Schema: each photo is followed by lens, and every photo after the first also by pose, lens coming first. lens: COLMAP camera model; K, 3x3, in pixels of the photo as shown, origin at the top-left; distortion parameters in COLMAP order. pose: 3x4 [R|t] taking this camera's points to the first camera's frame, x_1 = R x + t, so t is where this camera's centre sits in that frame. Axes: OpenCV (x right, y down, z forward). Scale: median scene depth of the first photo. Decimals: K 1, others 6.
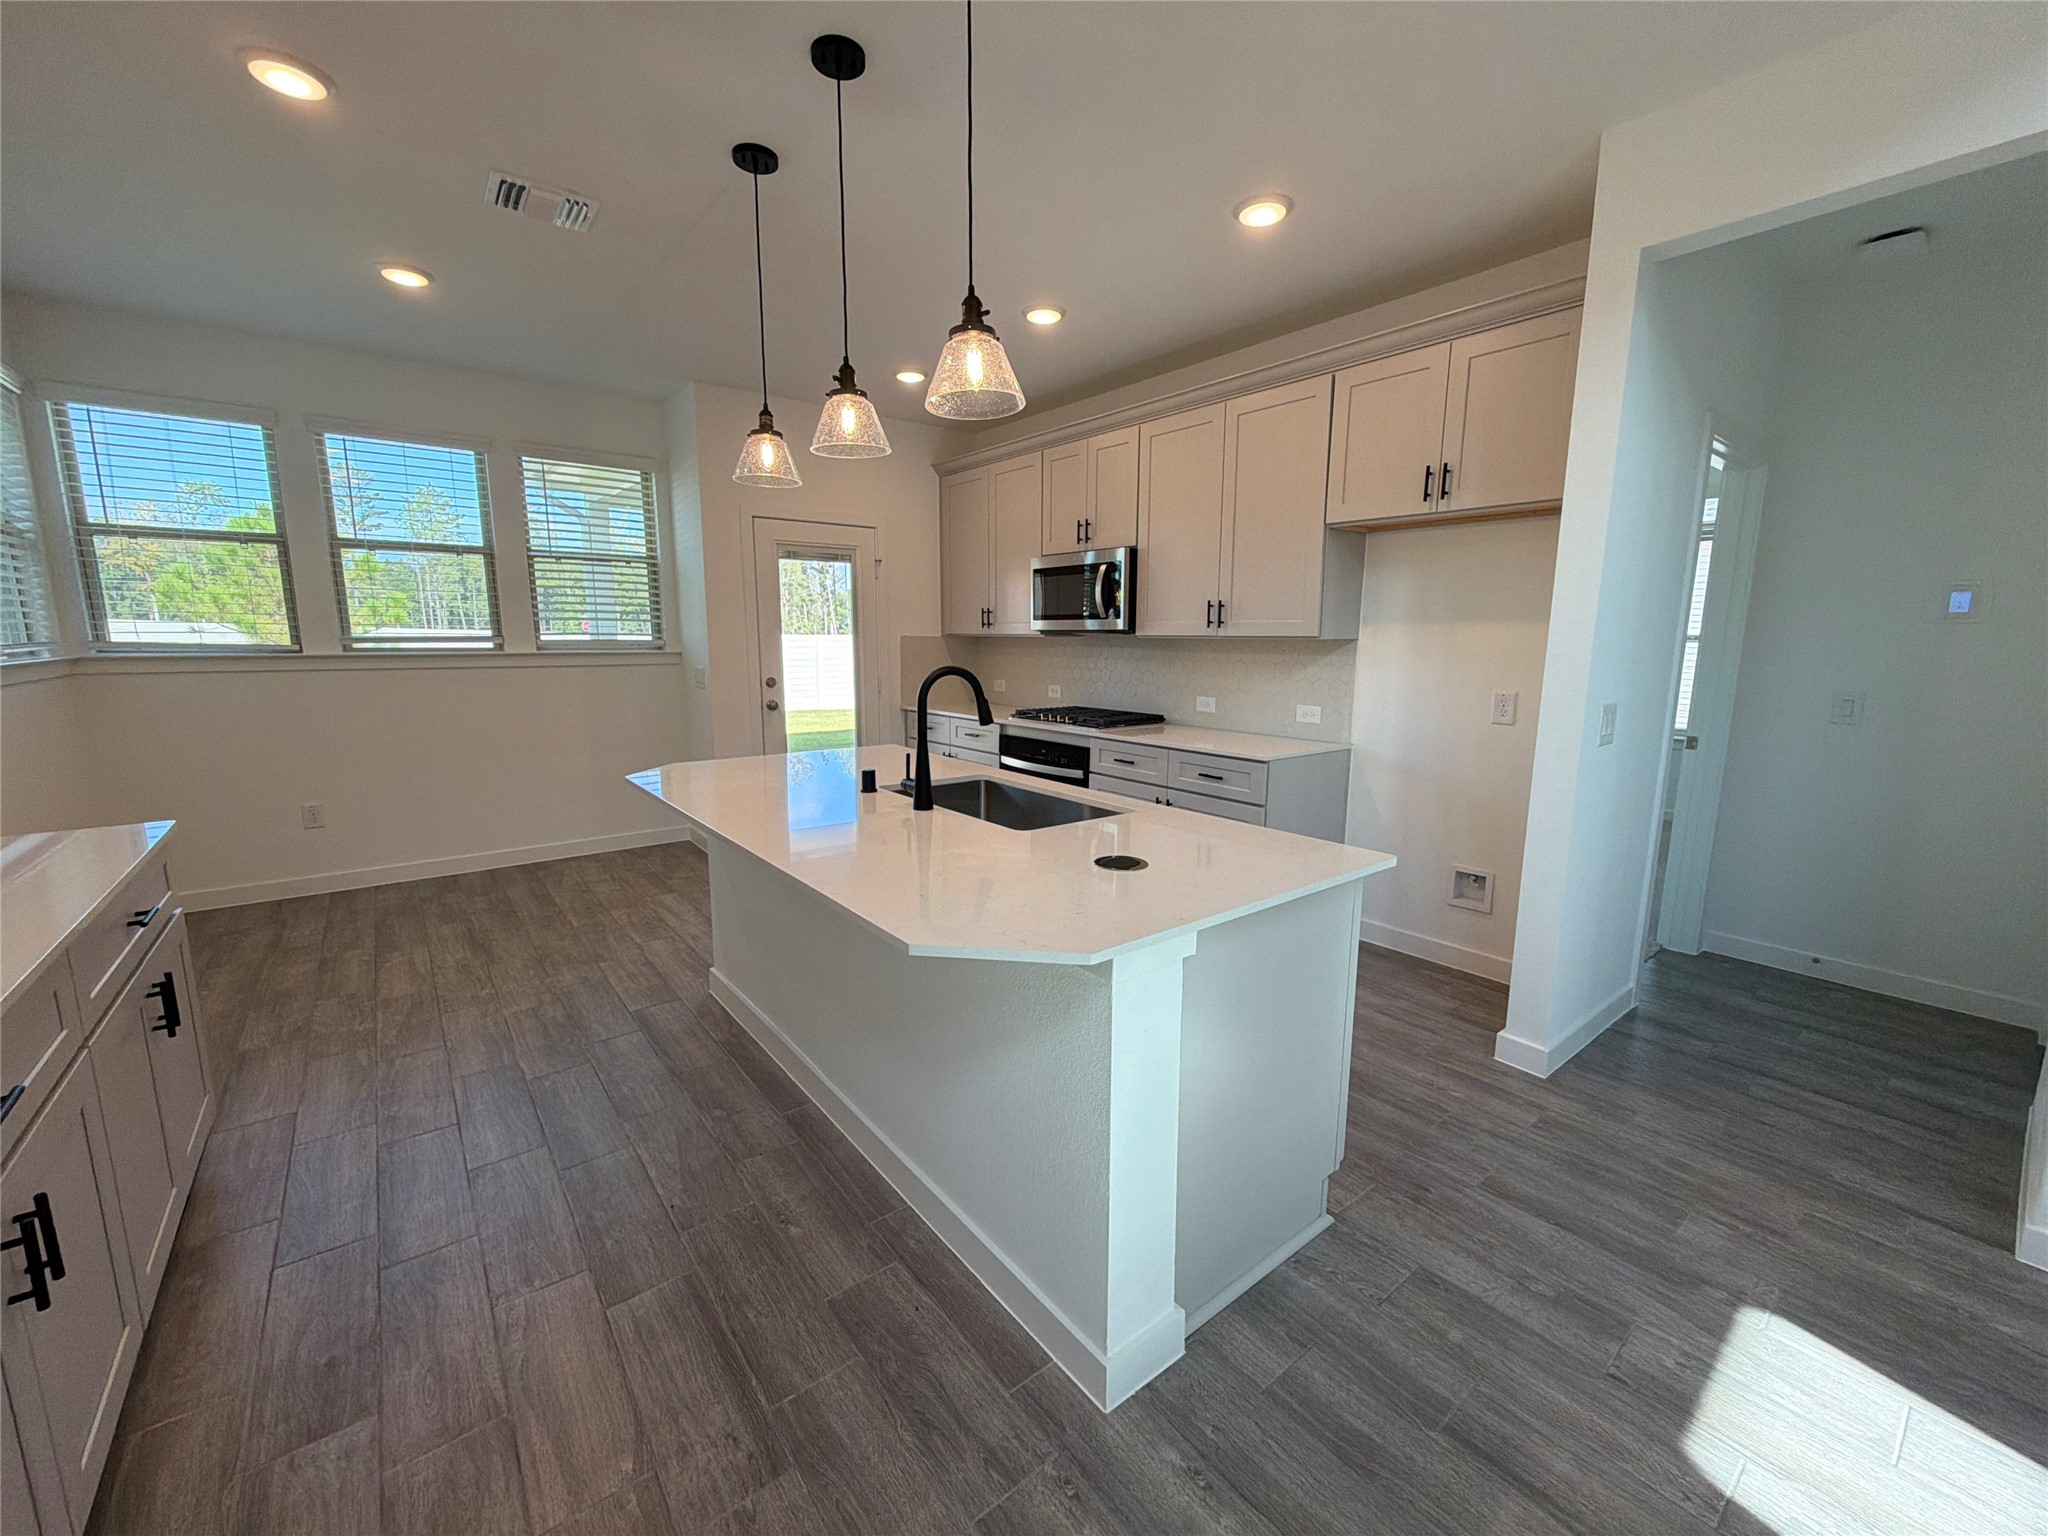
lens RADIAL K [[812.4, 0, 1013.2], [0, 812.4, 770.6], [0, 0, 1]] dist [0.001420, 0.000352]
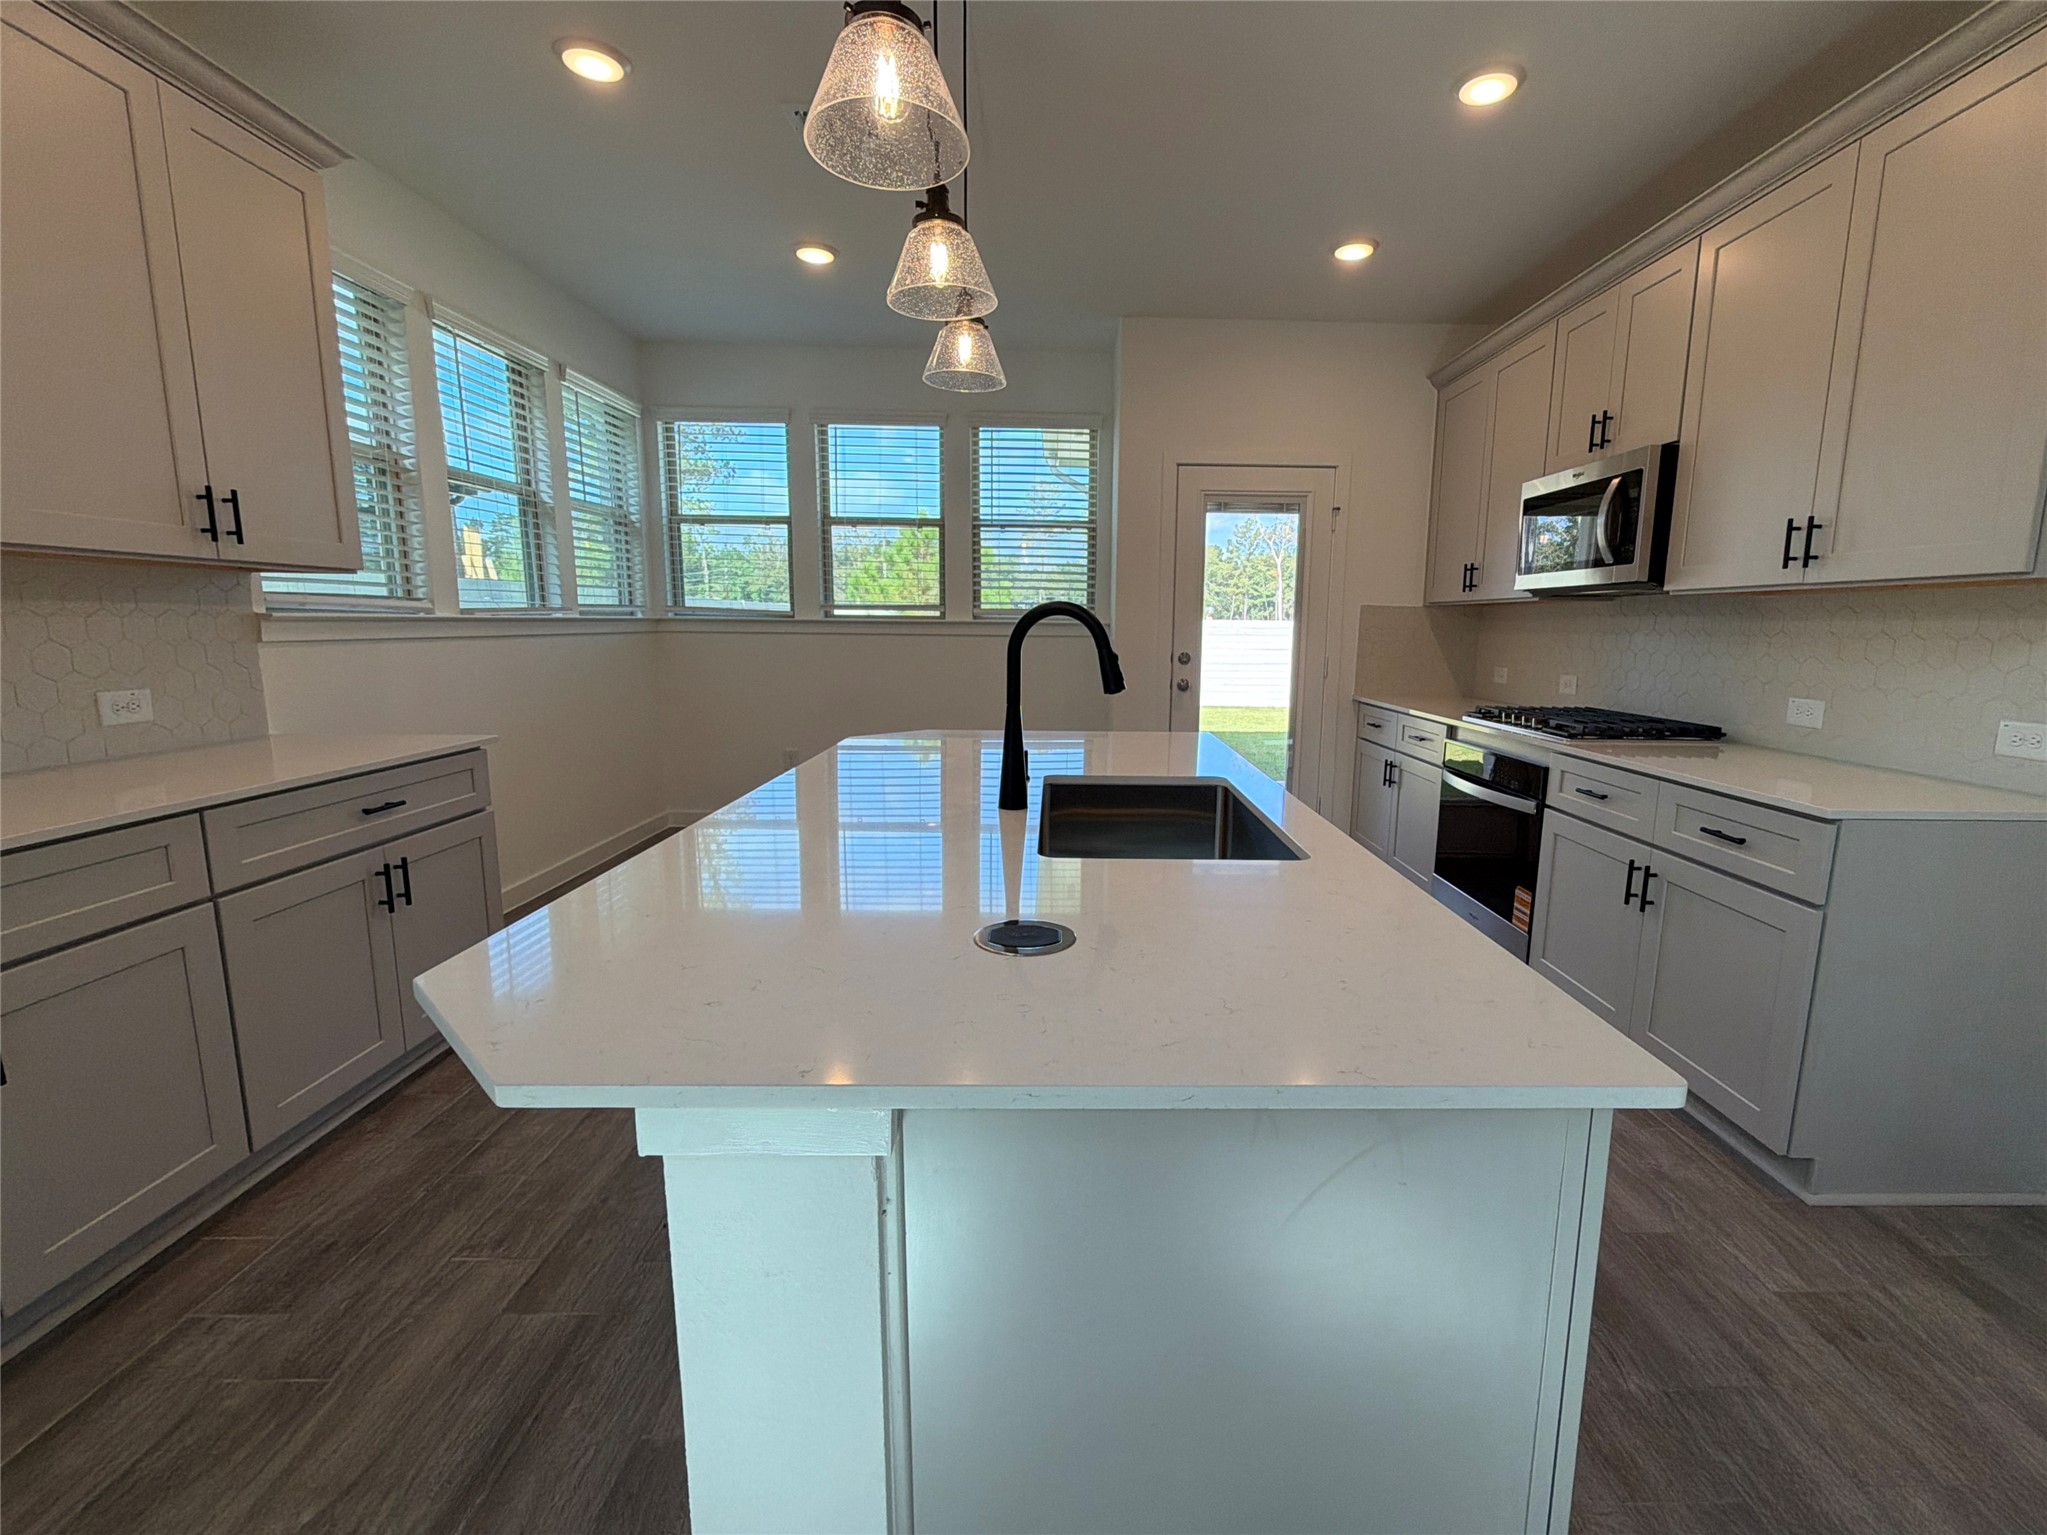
lens RADIAL K [[882.3, 0, 1084.2], [0, 882.3, 770.9], [0, 0, 1]] dist [-0.002030, 0.000143]
pose [[0.806380, 0.101557, -0.582613, 0.199735], [-0.106358, 0.993986, 0.026058, -0.004894], [0.581756, 0.040953, 0.812332, 0.225696]]
